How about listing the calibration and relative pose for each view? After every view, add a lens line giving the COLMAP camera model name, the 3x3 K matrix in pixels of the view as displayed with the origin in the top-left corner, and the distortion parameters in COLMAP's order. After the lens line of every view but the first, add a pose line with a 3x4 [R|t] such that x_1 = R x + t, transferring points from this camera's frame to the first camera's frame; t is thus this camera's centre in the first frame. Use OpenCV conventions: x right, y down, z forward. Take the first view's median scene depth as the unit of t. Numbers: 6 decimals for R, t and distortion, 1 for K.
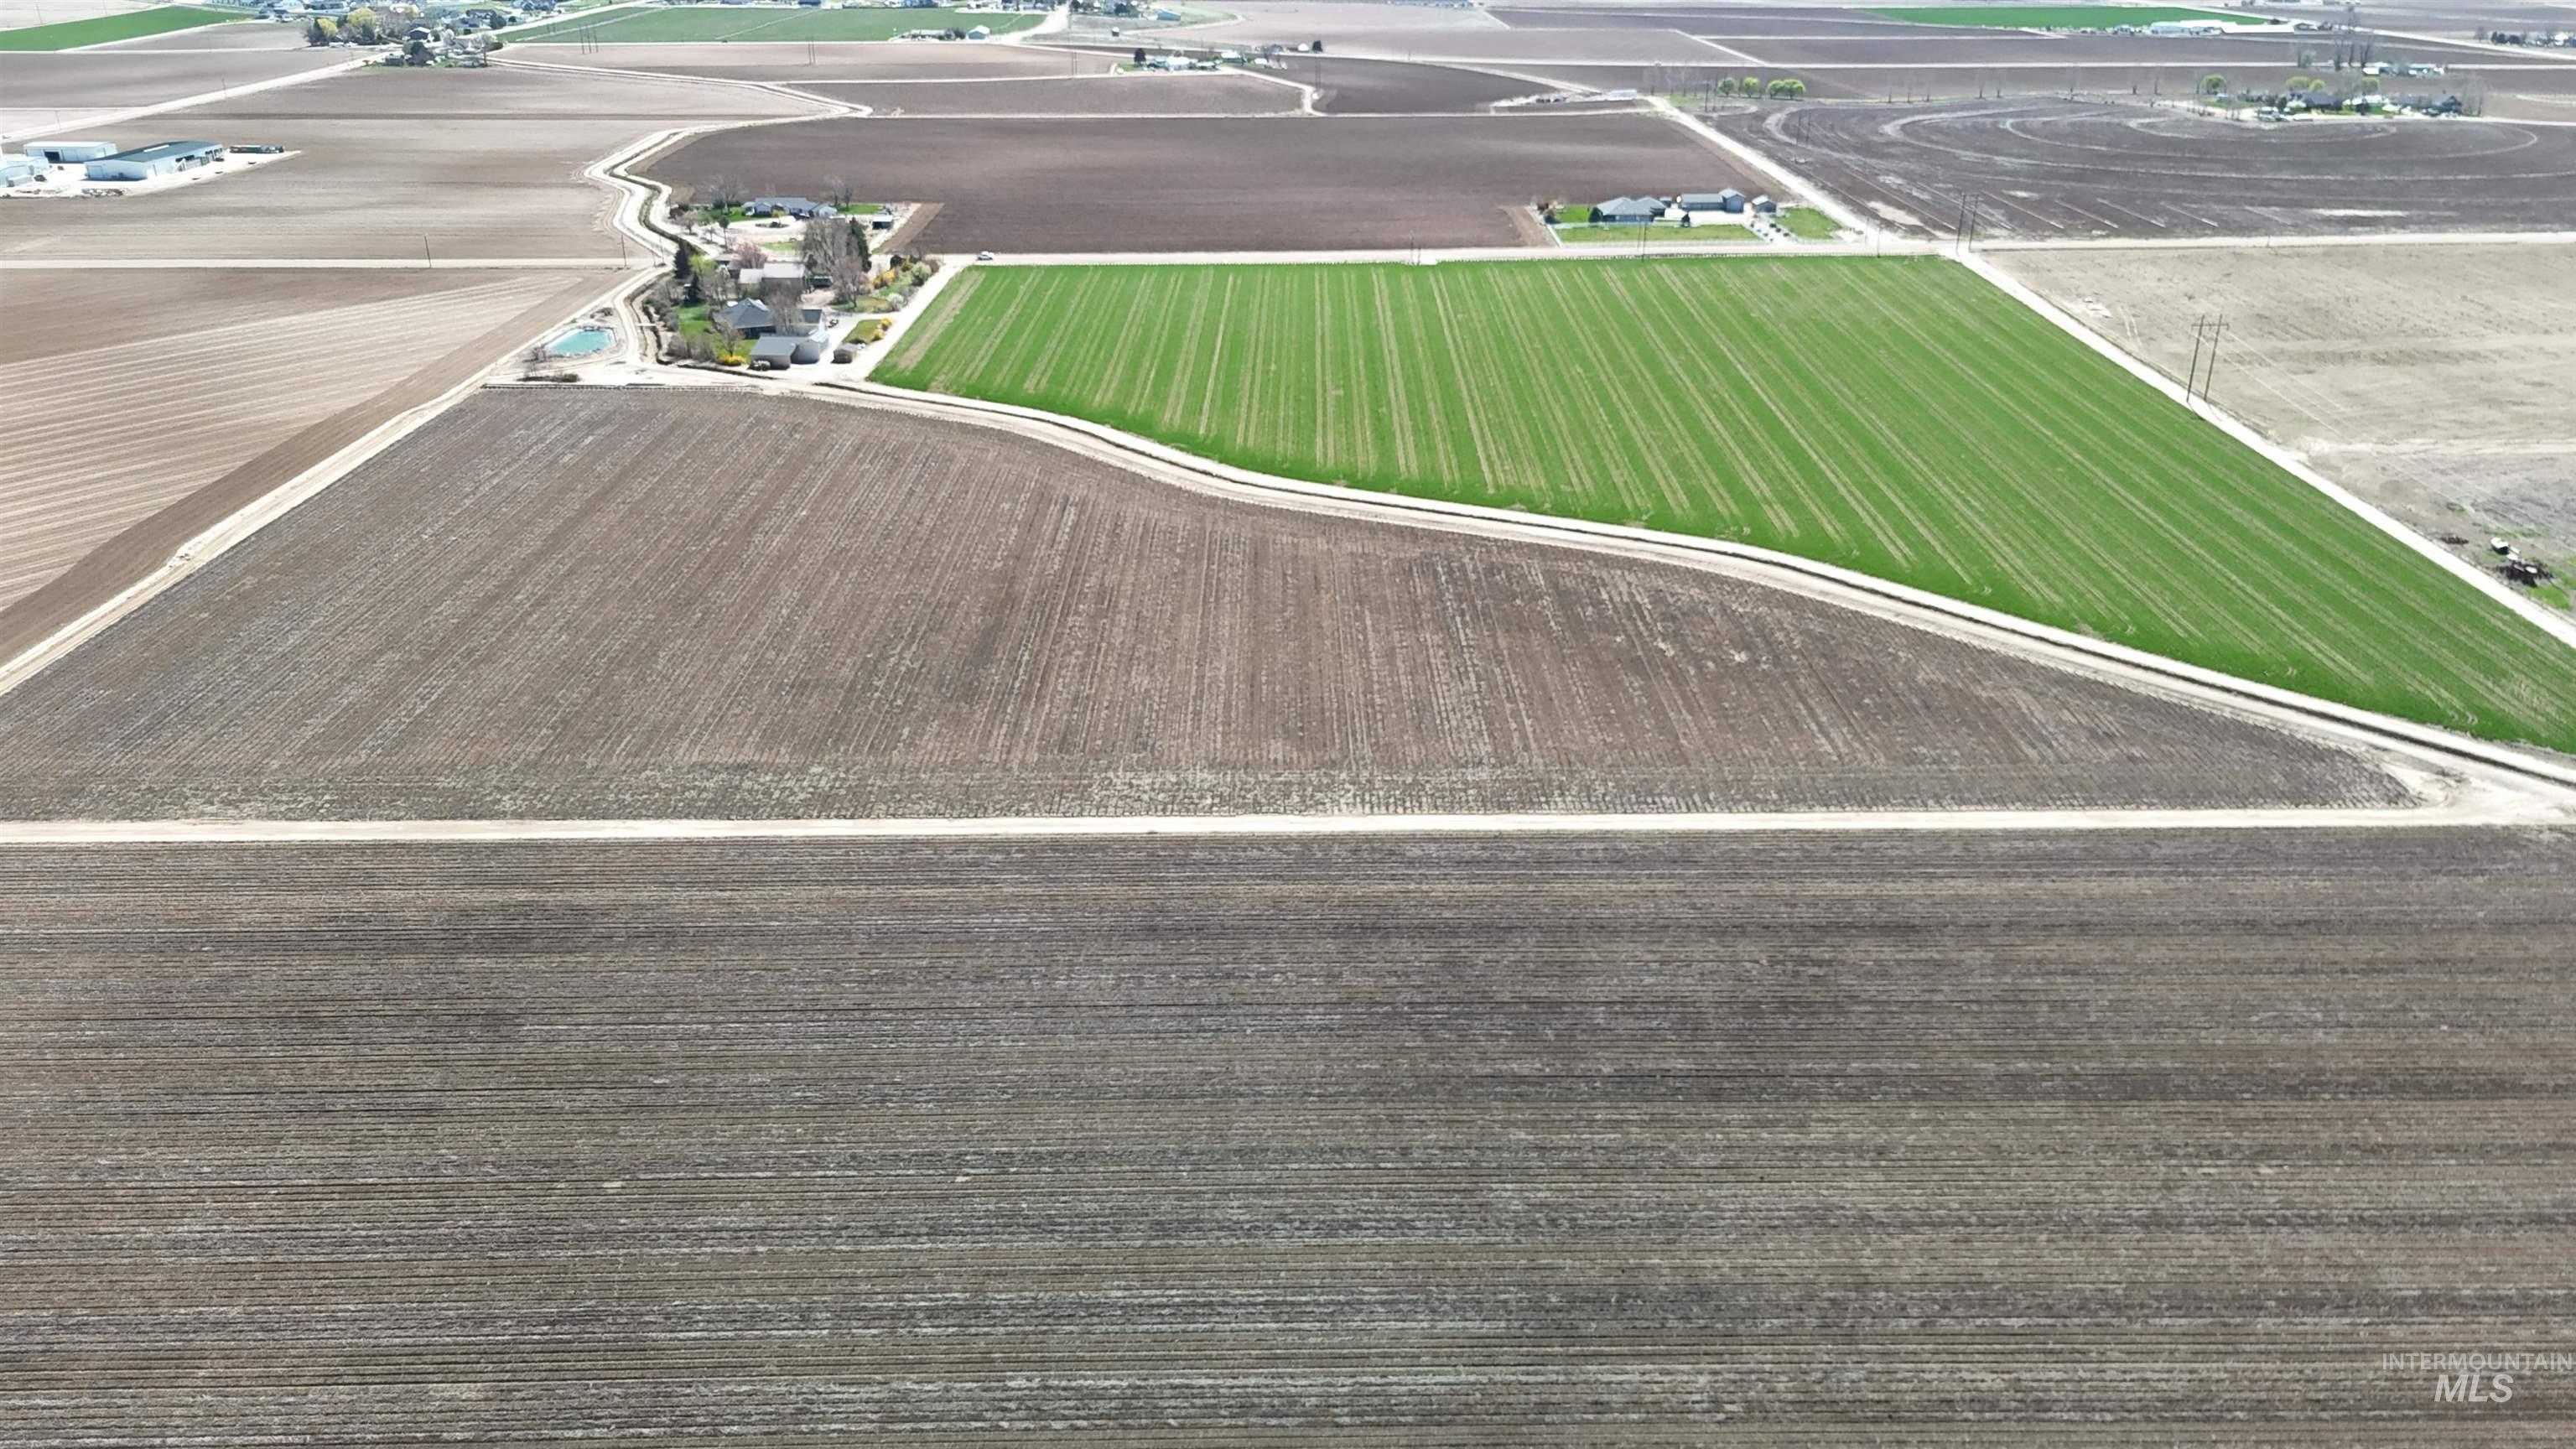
lens RADIAL K [[1892.9, 0, 1291.7], [0, 1892.9, 729.1], [0, 0, 1]] dist [0.066855, -0.056345]
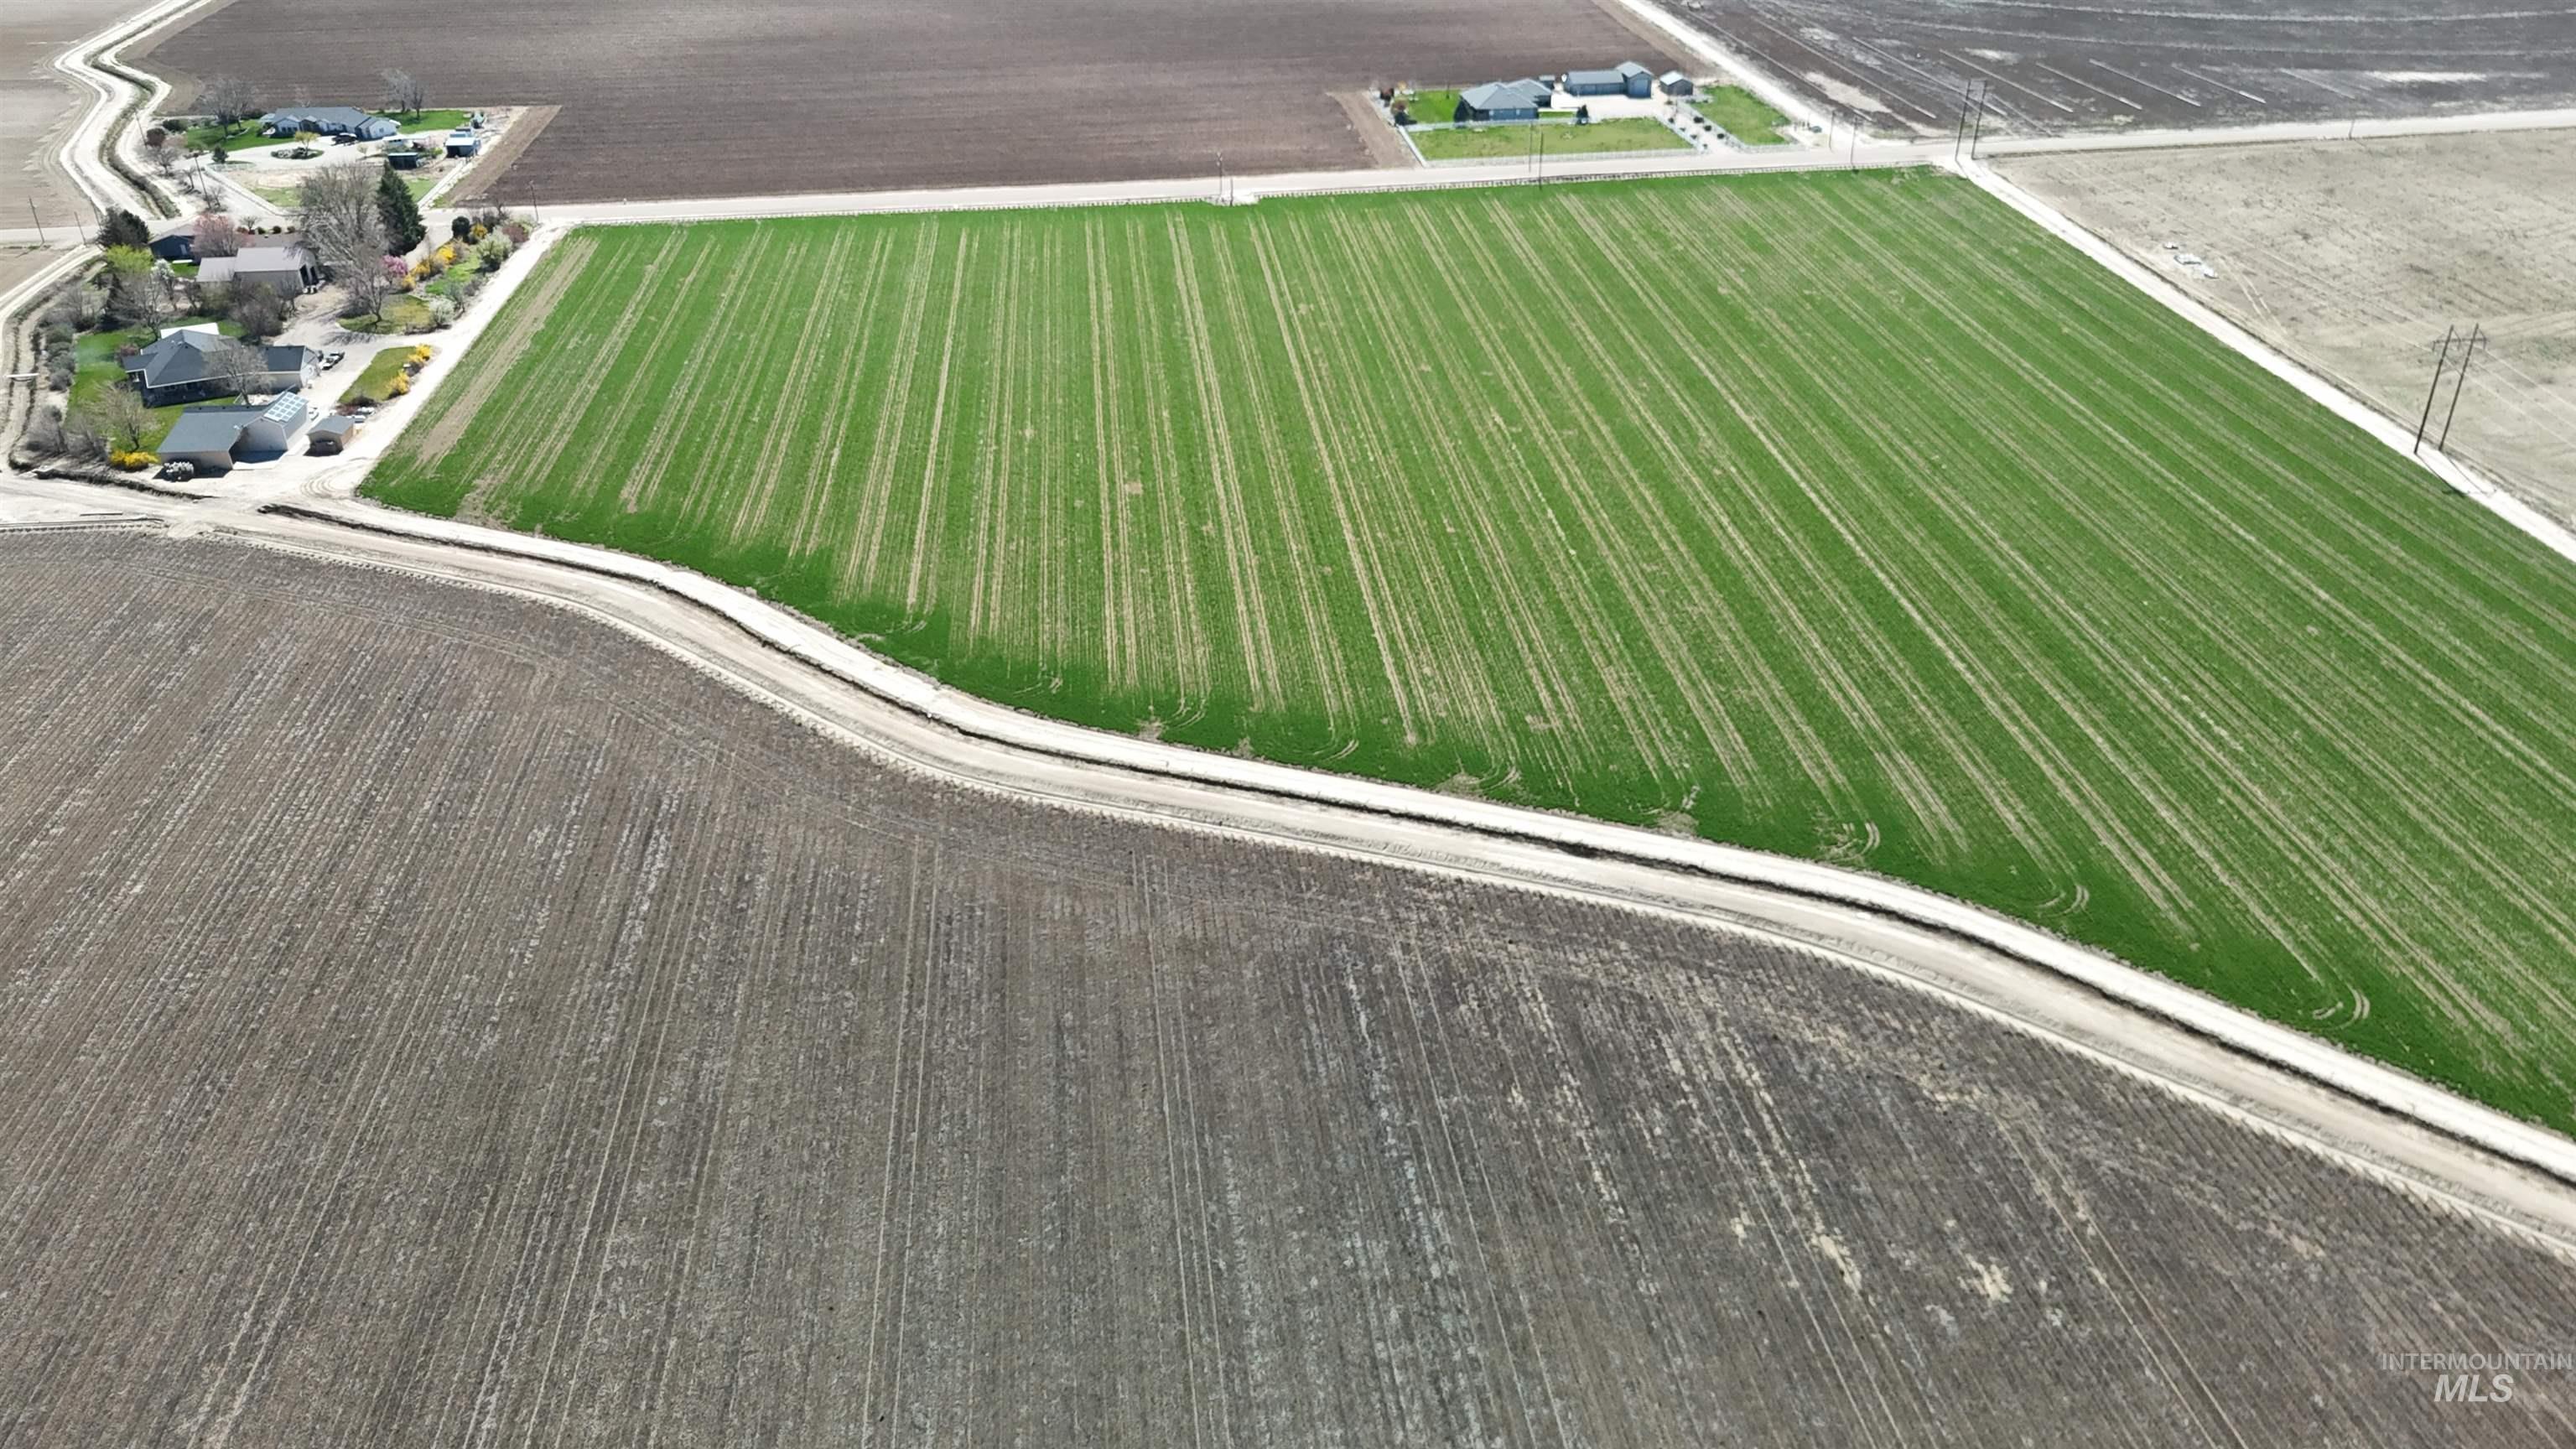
lens RADIAL K [[1892.9, 0, 1291.7], [0, 1892.9, 729.1], [0, 0, 1]] dist [0.066855, -0.056345]
pose [[0.993394, -0.061656, 0.096783, 0.010319], [0.051491, 0.993220, 0.104223, -0.153218], [-0.102553, -0.098551, 0.989834, 0.344332]]
